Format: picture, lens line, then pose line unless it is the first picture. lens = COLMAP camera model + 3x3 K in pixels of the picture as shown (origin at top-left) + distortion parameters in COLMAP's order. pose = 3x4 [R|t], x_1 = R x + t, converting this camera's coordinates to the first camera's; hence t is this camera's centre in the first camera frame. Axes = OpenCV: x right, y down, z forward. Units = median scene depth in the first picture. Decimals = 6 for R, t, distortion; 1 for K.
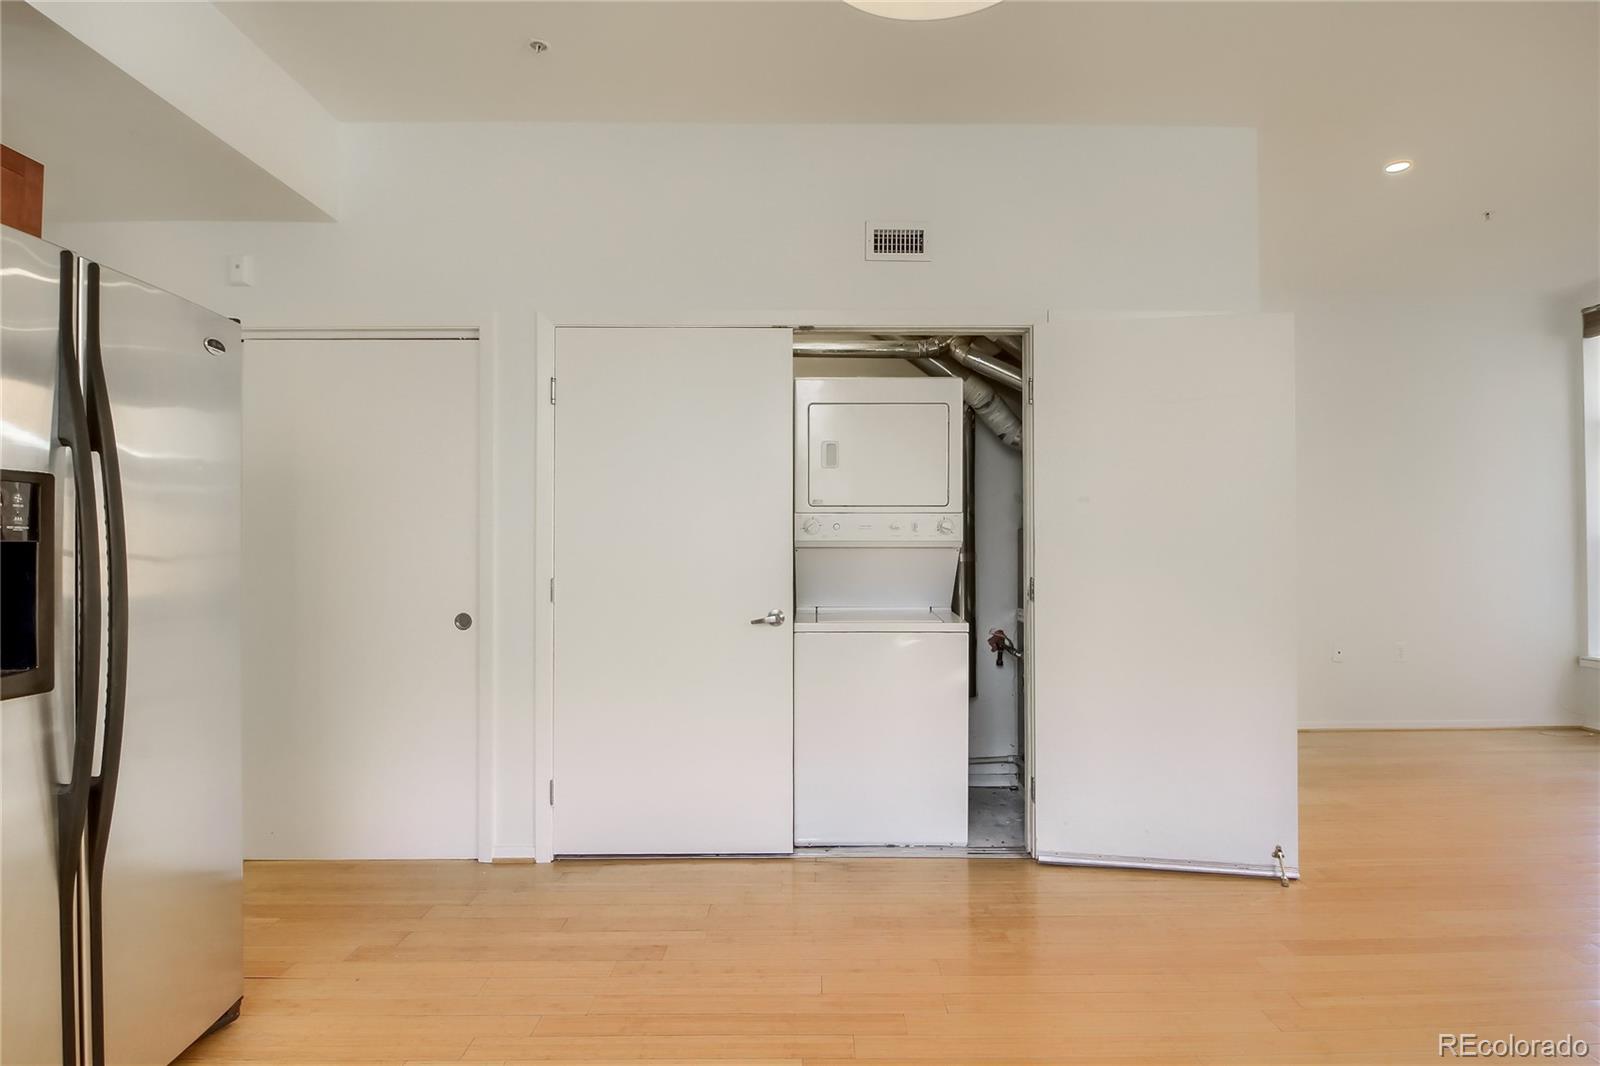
lens RADIAL K [[820.1, 0, 805.6], [0, 820.1, 535.8], [0, 0, 1]] dist [0.000968, -0.010838]
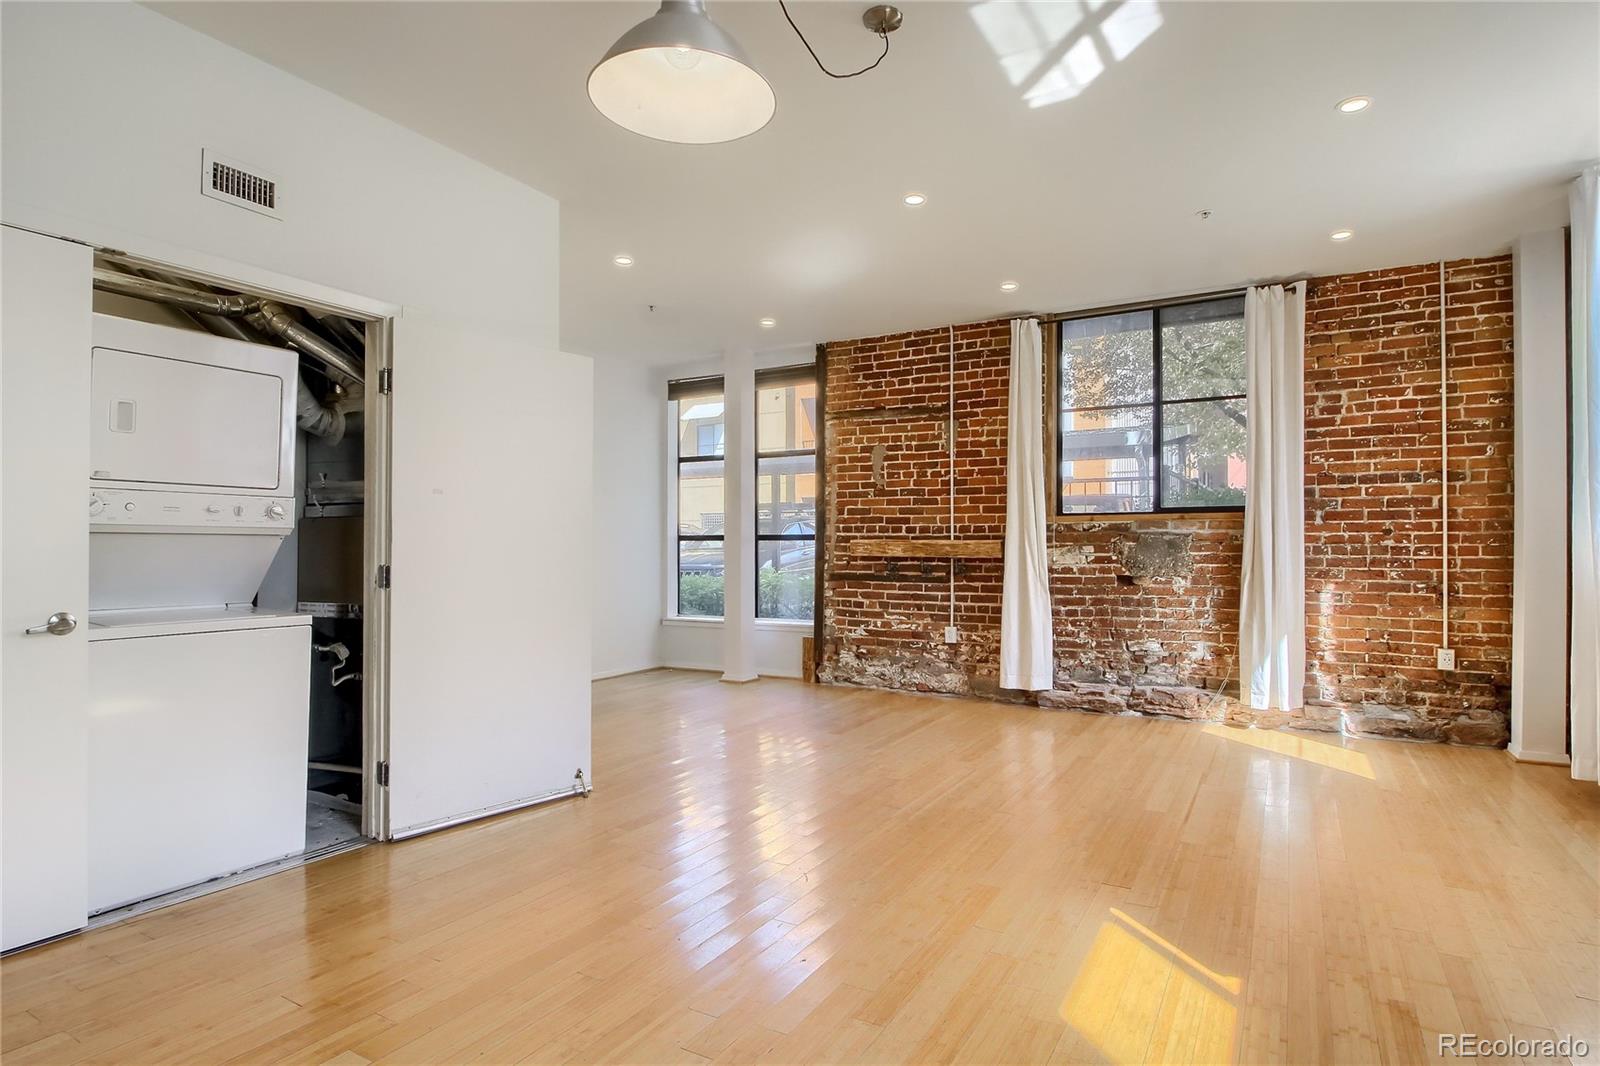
lens RADIAL K [[834.3, 0, 823.2], [0, 834.3, 536.6], [0, 0, 1]] dist [0.002228, -0.011986]
pose [[0.498612, 0.013515, 0.866720, -0.347360], [-0.014159, 0.999872, -0.007446, 0.015659], [-0.866710, -0.008560, 0.498739, 0.012246]]
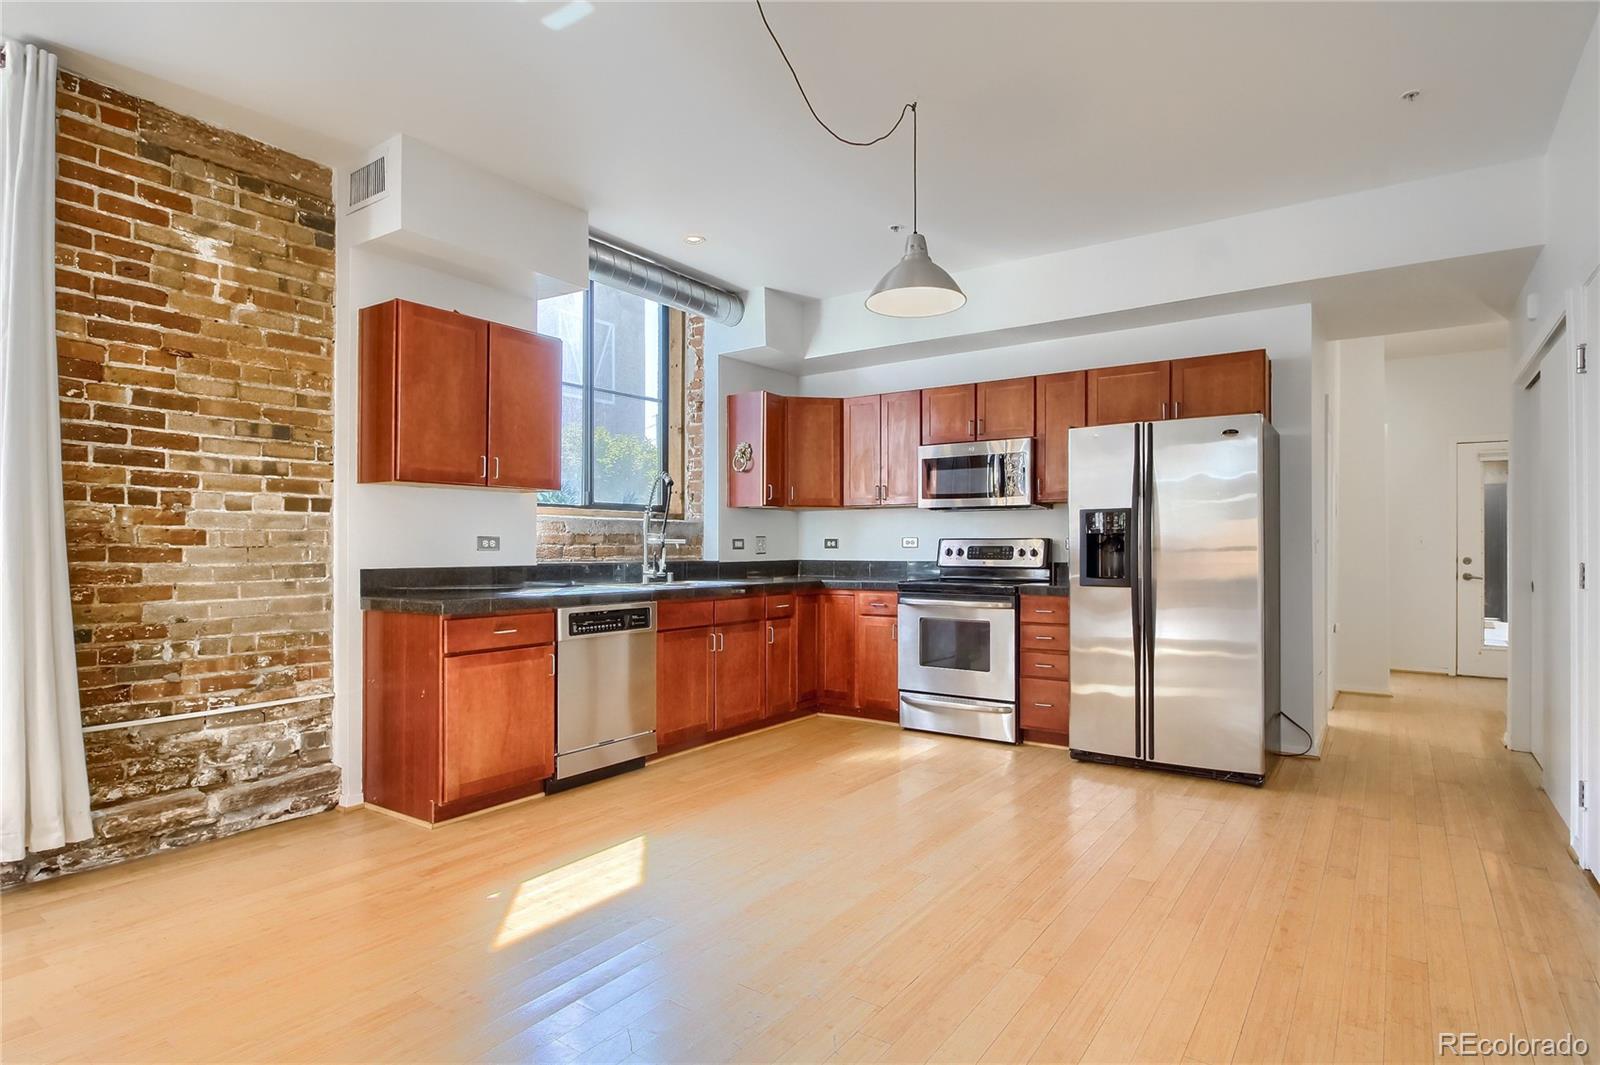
lens RADIAL K [[835.1, 0, 816.5], [0, 835.1, 544.8], [0, 0, 1]] dist [0.003644, -0.013654]
pose [[-0.577032, -0.000081, -0.816721, 0.939065], [0.015043, 0.999829, -0.010727, 0.026939], [0.816583, -0.018476, -0.576933, 0.823145]]
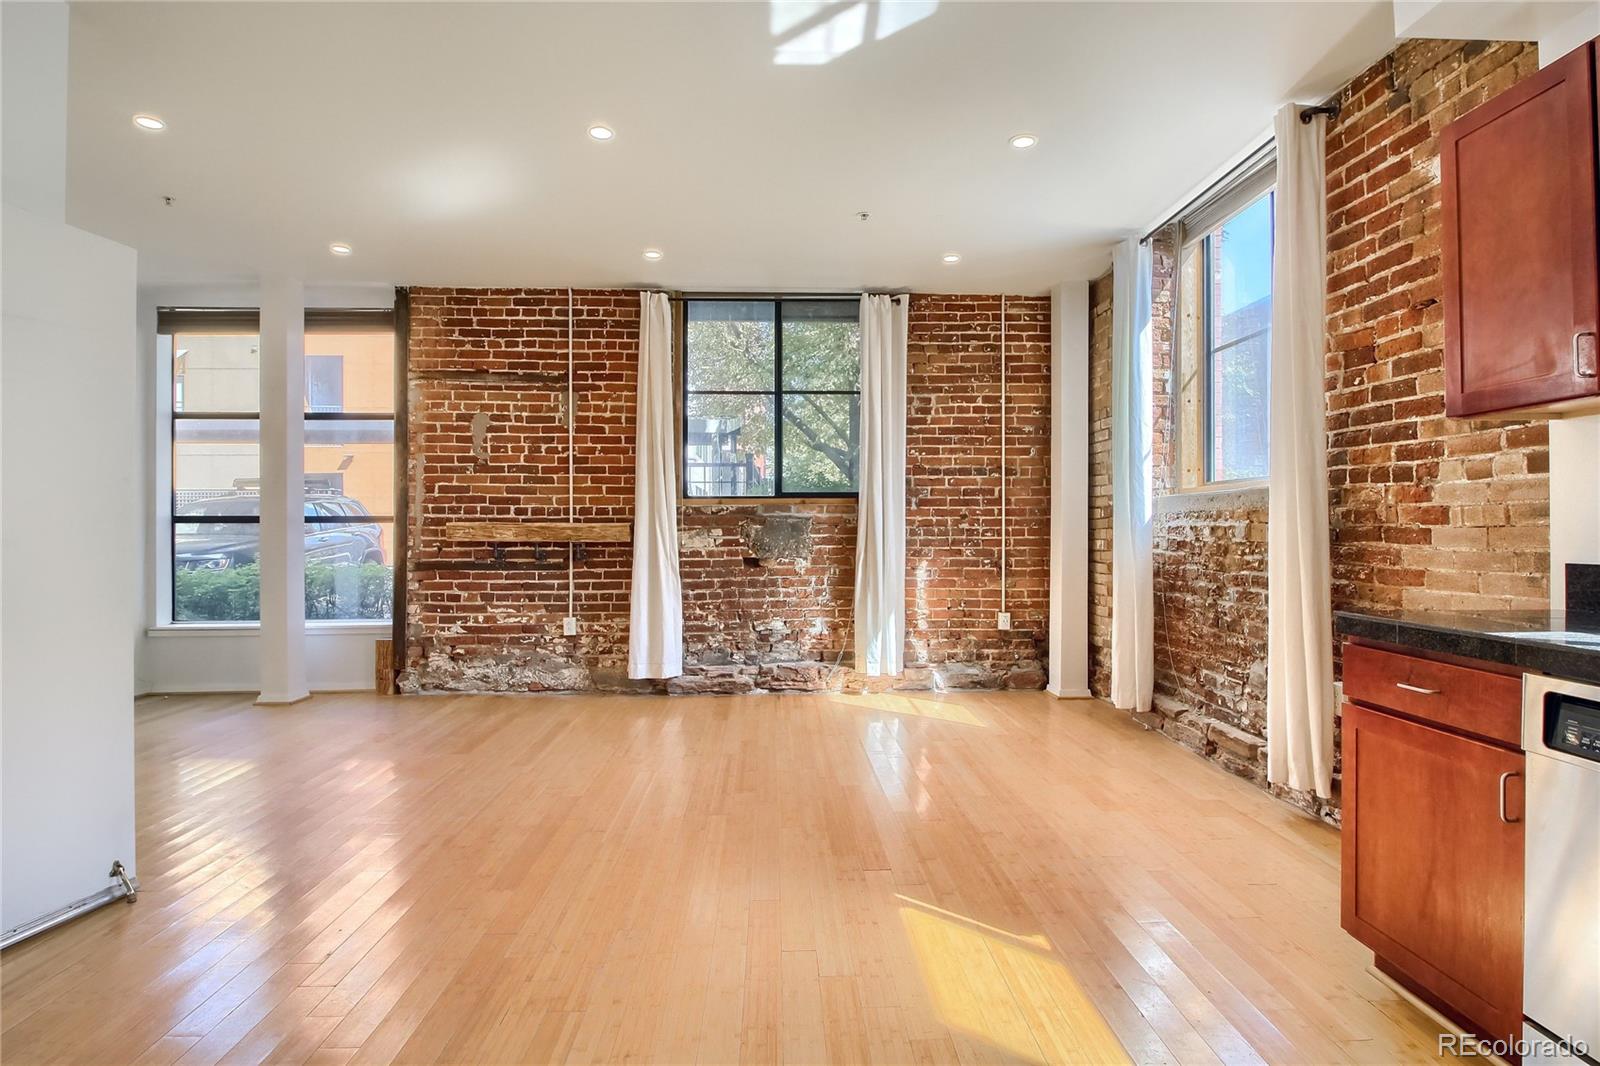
lens RADIAL K [[828.4, 0, 813.2], [0, 828.4, 527.5], [0, 0, 1]] dist [0.004647, -0.014296]
pose [[-0.036968, 0.006536, 0.999295, -0.297148], [-0.011873, 0.999905, -0.006979, 0.021395], [-0.999246, -0.012123, -0.036886, 0.282643]]
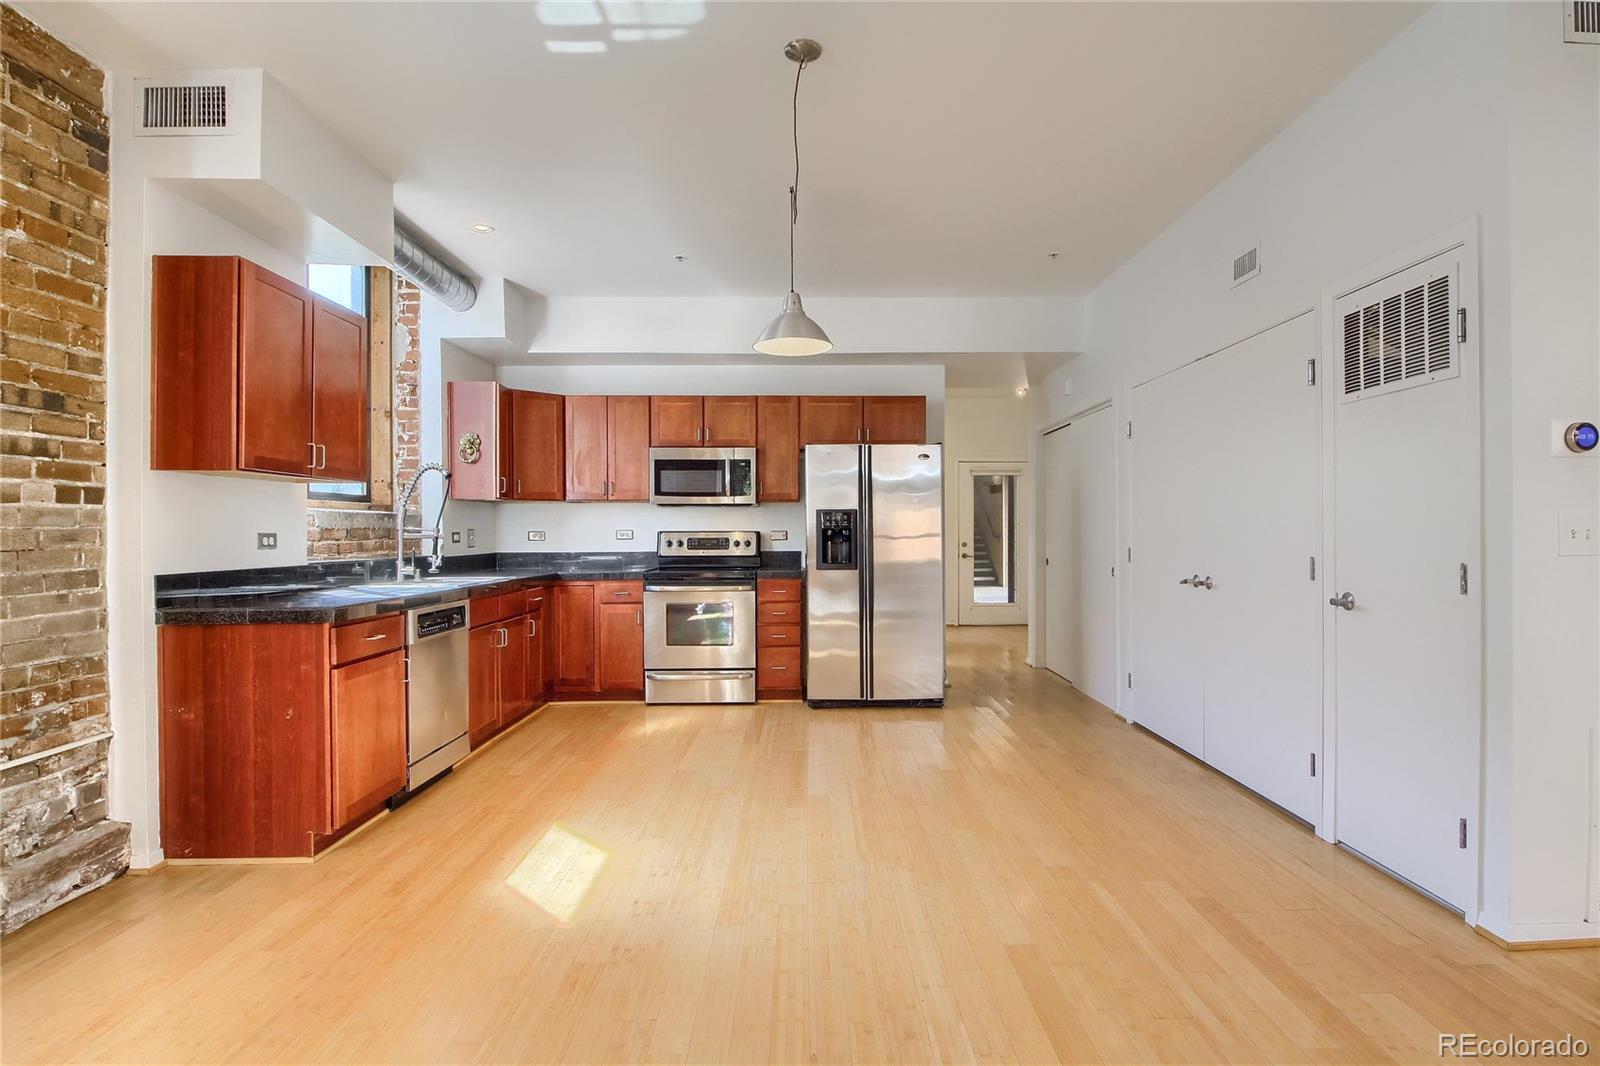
lens RADIAL K [[834.3, 0, 823.2], [0, 834.3, 536.6], [0, 0, 1]] dist [0.002228, -0.011986]
pose [[0.006513, 0.007772, -0.999949, 1.300814], [0.021612, 0.999735, 0.007911, 0.004148], [0.999745, -0.021662, 0.006343, 0.387203]]
